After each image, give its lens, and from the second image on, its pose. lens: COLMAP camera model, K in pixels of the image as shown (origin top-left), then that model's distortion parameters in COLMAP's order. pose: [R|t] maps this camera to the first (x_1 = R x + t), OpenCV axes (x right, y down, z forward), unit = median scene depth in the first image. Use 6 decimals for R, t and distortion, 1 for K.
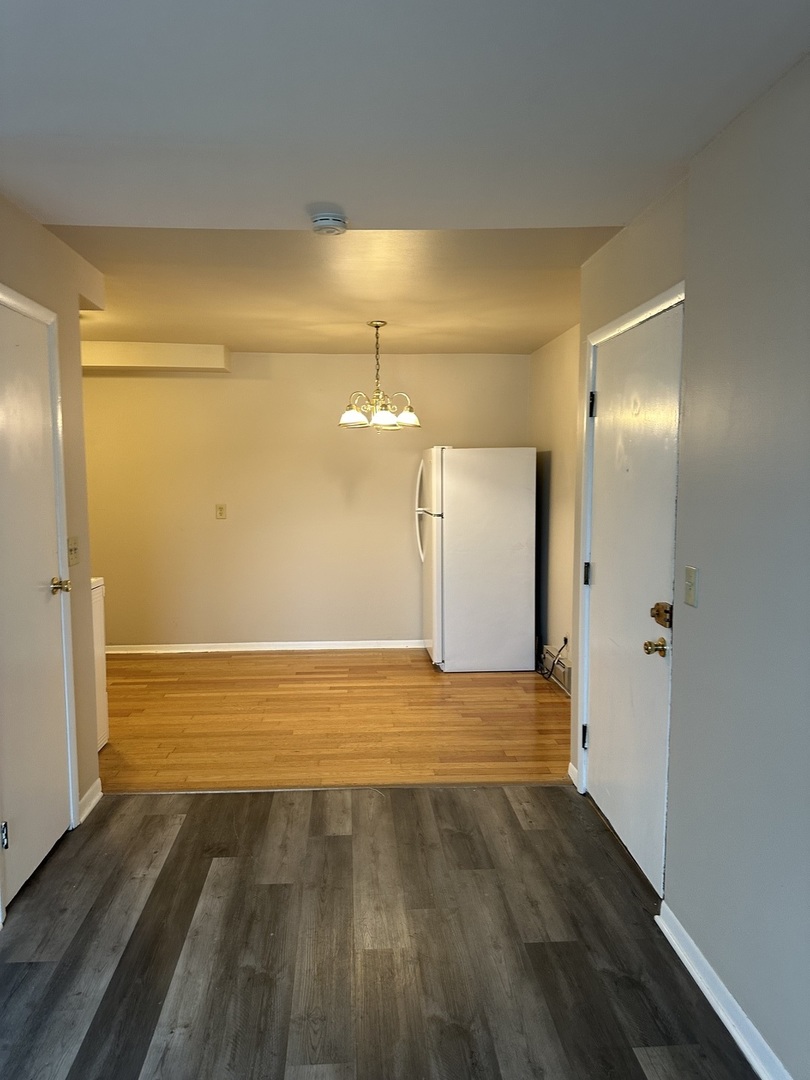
lens RADIAL K [[759.6, 0, 407.7], [0, 759.6, 540.4], [0, 0, 1]] dist [0.007933, -0.006742]
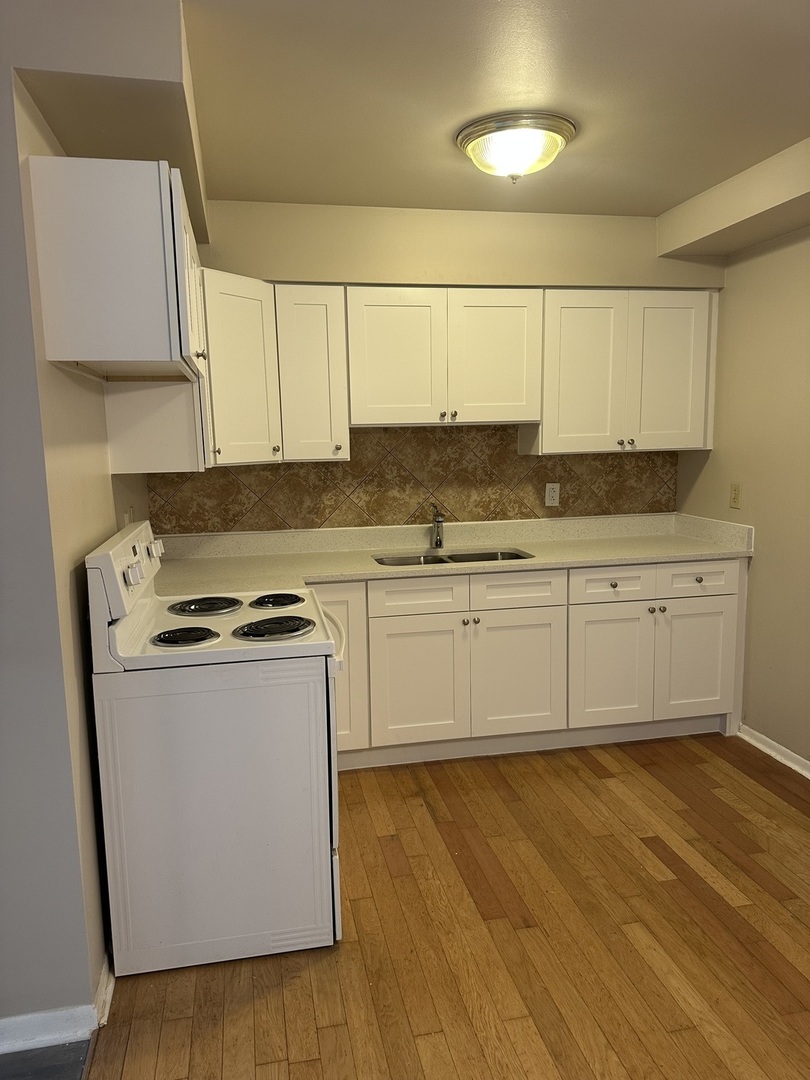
lens RADIAL K [[759.6, 0, 404.9], [0, 759.6, 541.5], [0, 0, 1]] dist [0.007933, -0.006742]
pose [[0.136594, 0.142907, -0.980265, 0.084809], [-0.076052, 0.988132, 0.133457, -0.079890], [0.987703, 0.056322, 0.145842, 0.811508]]
